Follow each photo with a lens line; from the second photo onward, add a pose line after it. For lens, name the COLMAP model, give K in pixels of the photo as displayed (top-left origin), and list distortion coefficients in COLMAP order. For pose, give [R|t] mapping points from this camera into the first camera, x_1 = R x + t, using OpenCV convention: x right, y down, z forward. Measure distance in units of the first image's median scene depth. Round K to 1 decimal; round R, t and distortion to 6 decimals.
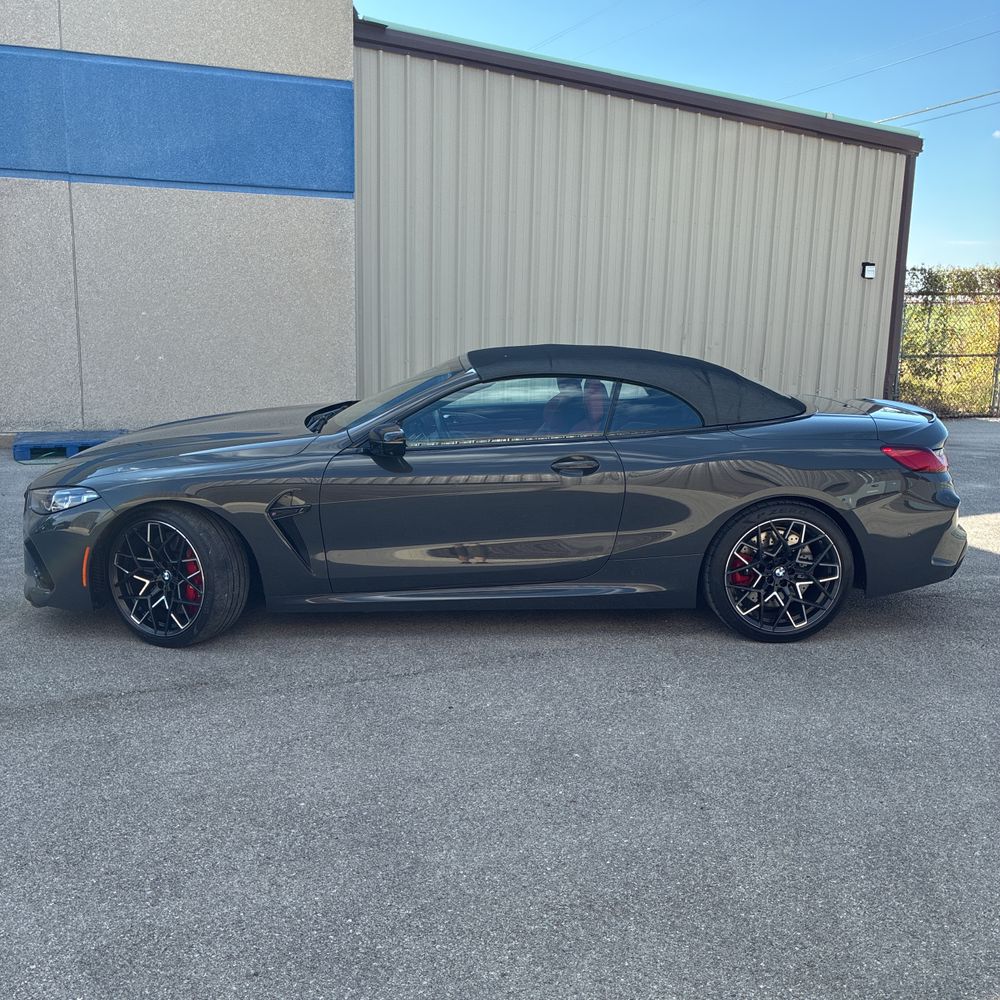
lens RADIAL K [[931.6, 0, 500.5], [0, 931.6, 515.6], [0, 0, 1]] dist [0.000402, 0.003254]
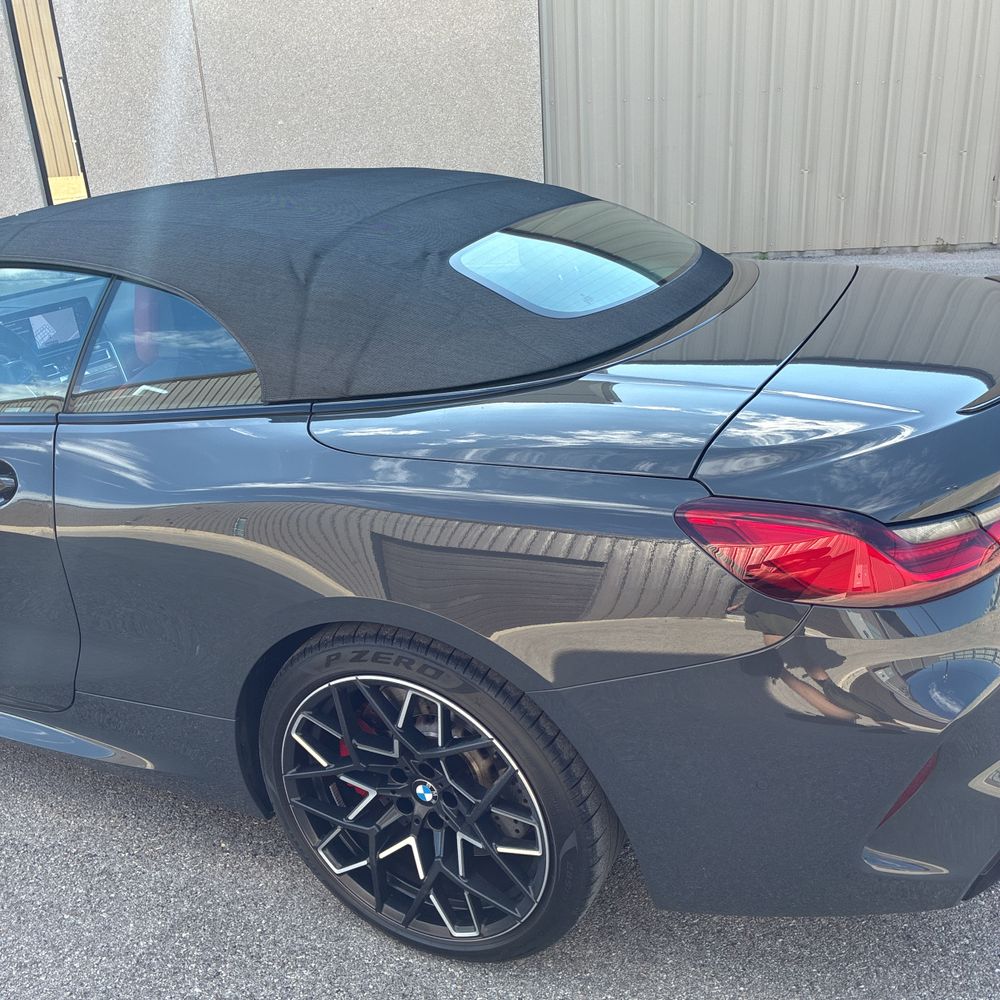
lens RADIAL K [[990.1, 0, 500.0], [0, 990.1, 500.0], [0, 0, 1]] dist [-0.005669, 0.001488]
pose [[0.894553, 0.101451, -0.435296, 0.395764], [-0.023004, 0.983059, 0.181839, -0.106839], [0.446369, -0.152652, 0.881732, 0.539810]]
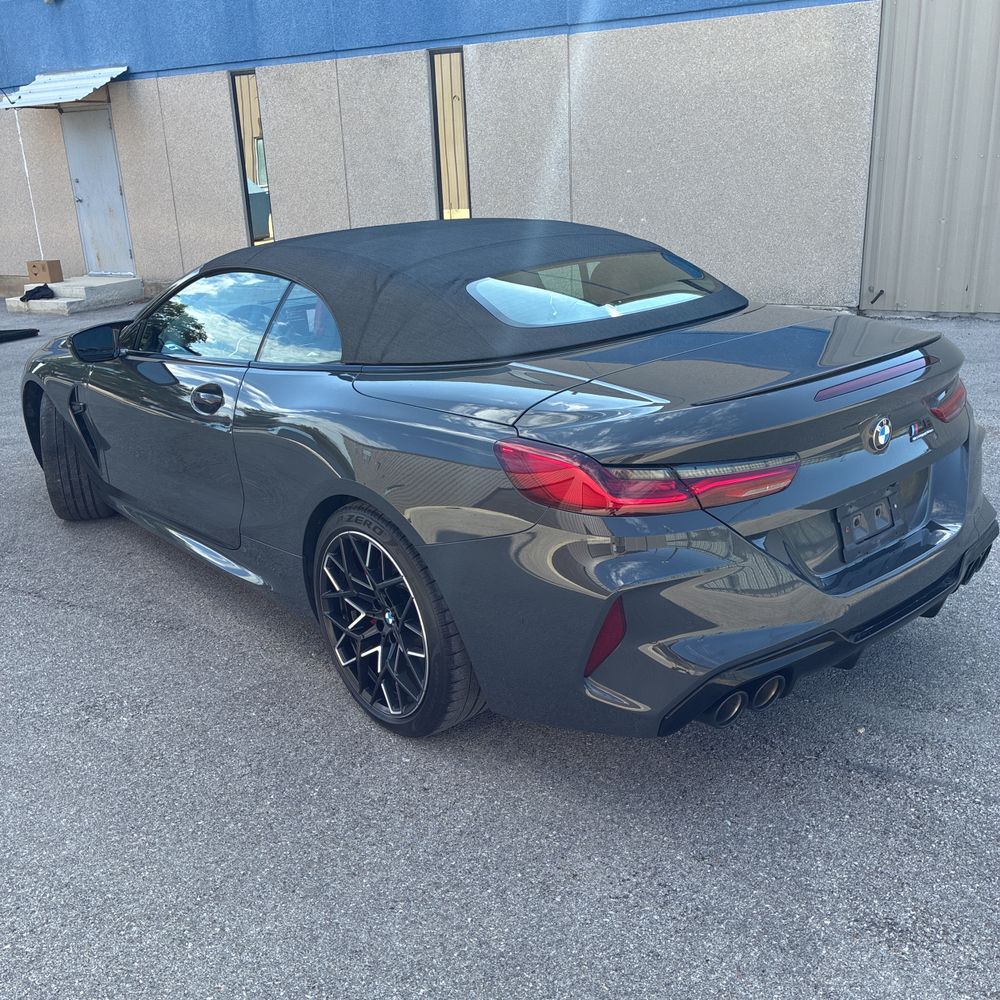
lens RADIAL K [[970.9, 0, 518.4], [0, 970.9, 500.2], [0, 0, 1]] dist [0.005039, 0.003397]
pose [[0.651861, 0.204667, -0.730197, 0.640235], [-0.109630, 0.978210, 0.176314, -0.107535], [0.750372, -0.034881, 0.660095, 0.522737]]
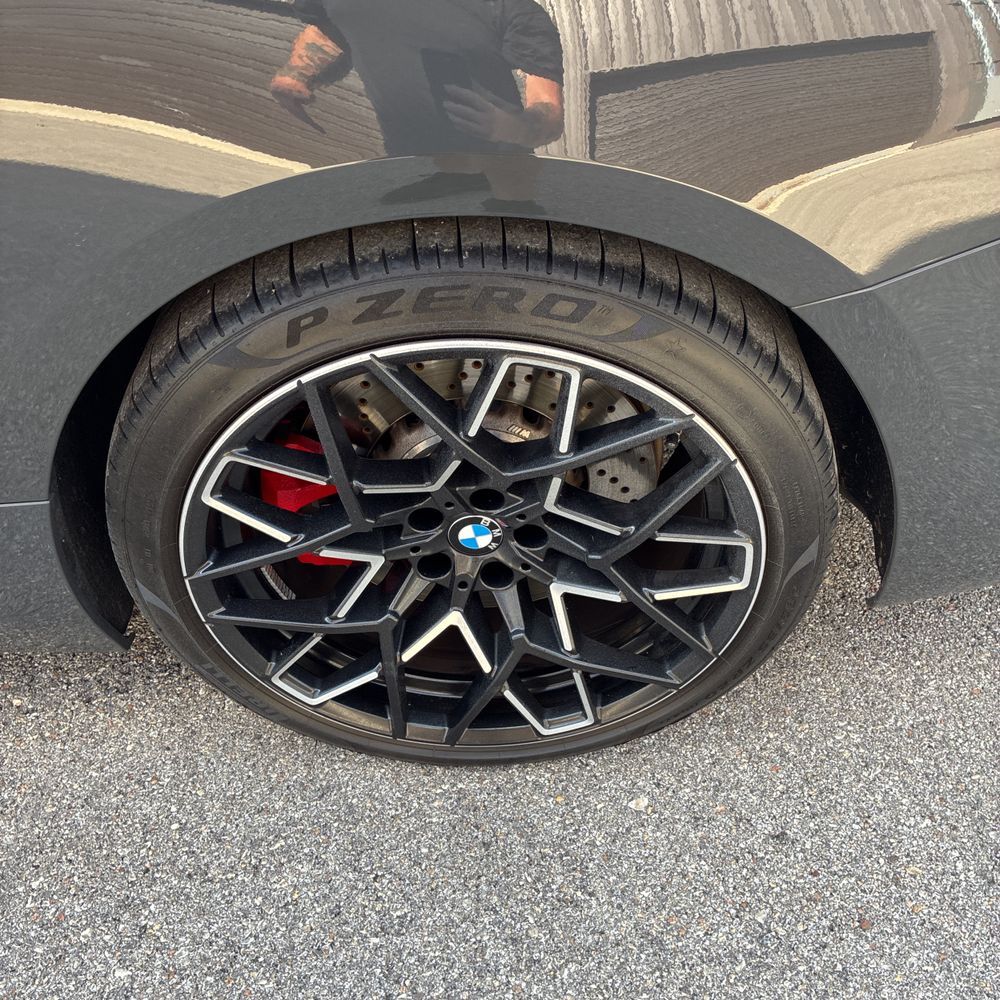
lens RADIAL K [[1025.4, 0, 512.6], [0, 1025.4, 497.0], [0, 0, 1]] dist [-0.000453, -0.013766]
pose [[0.999997, -0.002339, 0.000924, 0.246878], [0.001505, 0.850796, 0.525493, -0.054316], [-0.002015, -0.525490, 0.850797, 0.649476]]
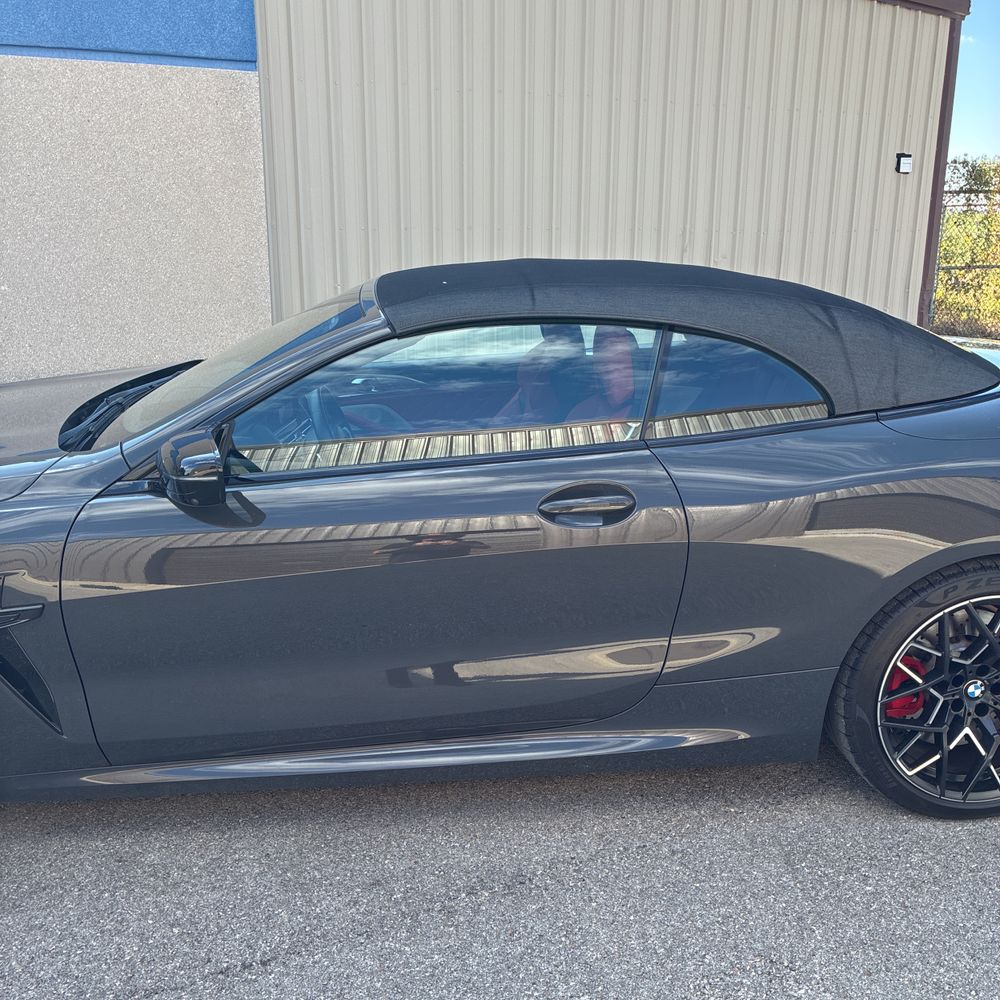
lens RADIAL K [[970.9, 0, 518.4], [0, 970.9, 500.2], [0, 0, 1]] dist [0.005039, 0.003397]
pose [[0.998494, -0.028893, 0.046646, 0.015923], [0.026120, 0.997915, 0.059013, -0.068481], [-0.048254, -0.057705, 0.997167, 0.378832]]
